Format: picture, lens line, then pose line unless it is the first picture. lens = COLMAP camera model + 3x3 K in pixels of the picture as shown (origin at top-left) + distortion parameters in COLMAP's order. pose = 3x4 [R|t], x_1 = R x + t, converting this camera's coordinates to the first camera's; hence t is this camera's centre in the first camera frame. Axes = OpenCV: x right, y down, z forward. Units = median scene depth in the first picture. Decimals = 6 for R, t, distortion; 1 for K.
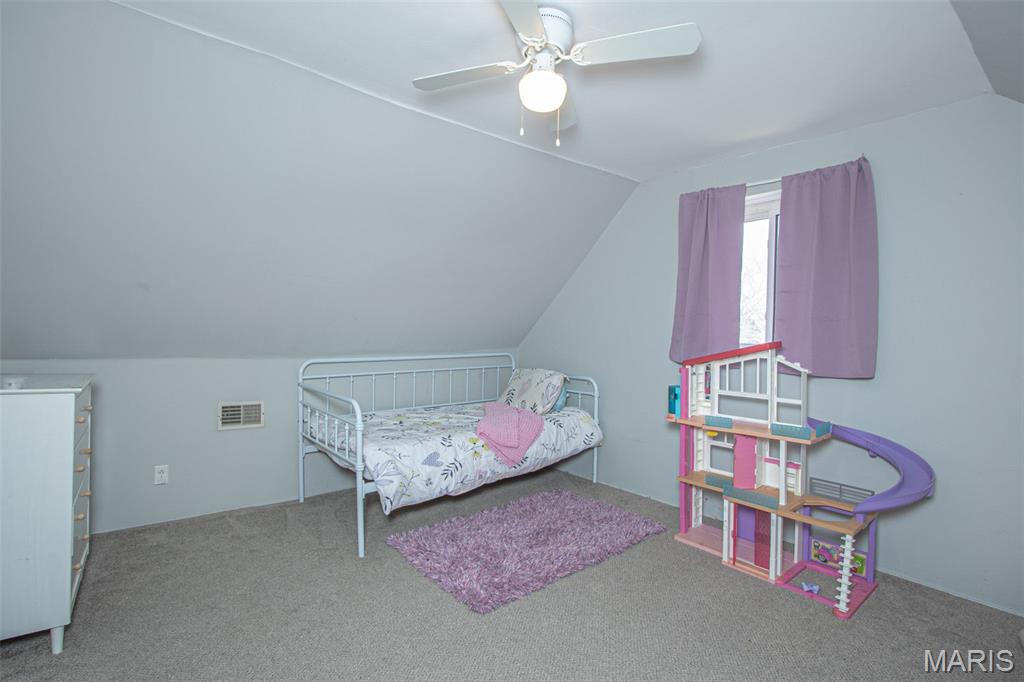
lens RADIAL K [[479.6, 0, 503.1], [0, 479.6, 348.7], [0, 0, 1]] dist [-0.018368, 0.000816]
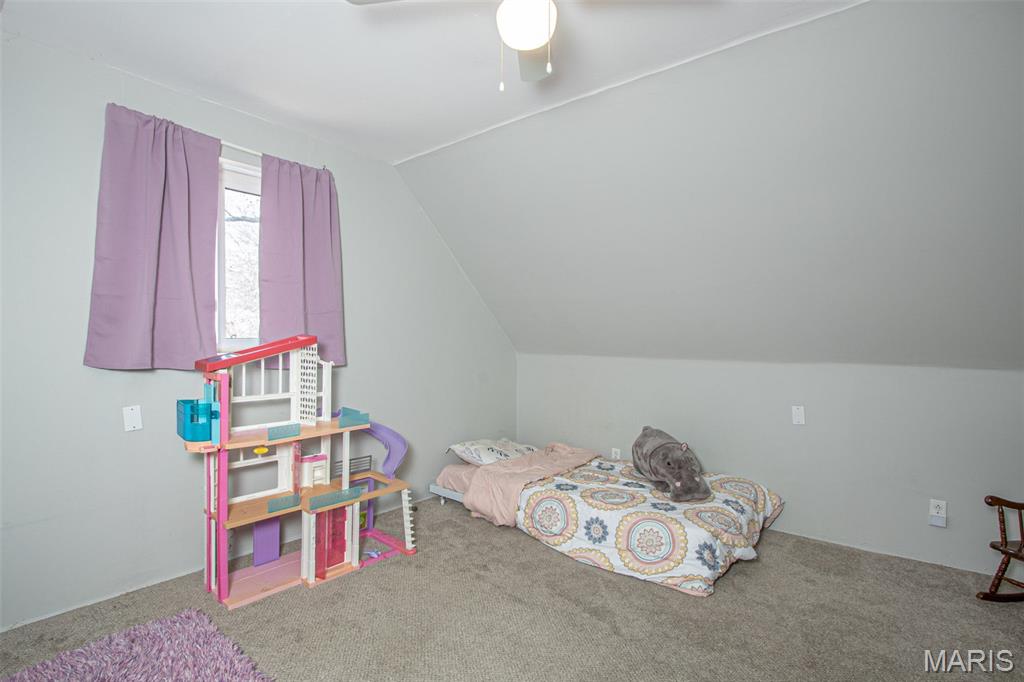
lens RADIAL K [[499.5, 0, 495.7], [0, 499.5, 343.6], [0, 0, 1]] dist [-0.033634, 0.000845]
pose [[-0.192372, -0.040238, 0.980497, -0.446153], [0.009125, 0.999042, 0.042789, -0.035219], [-0.981280, 0.017178, -0.191821, 0.763005]]
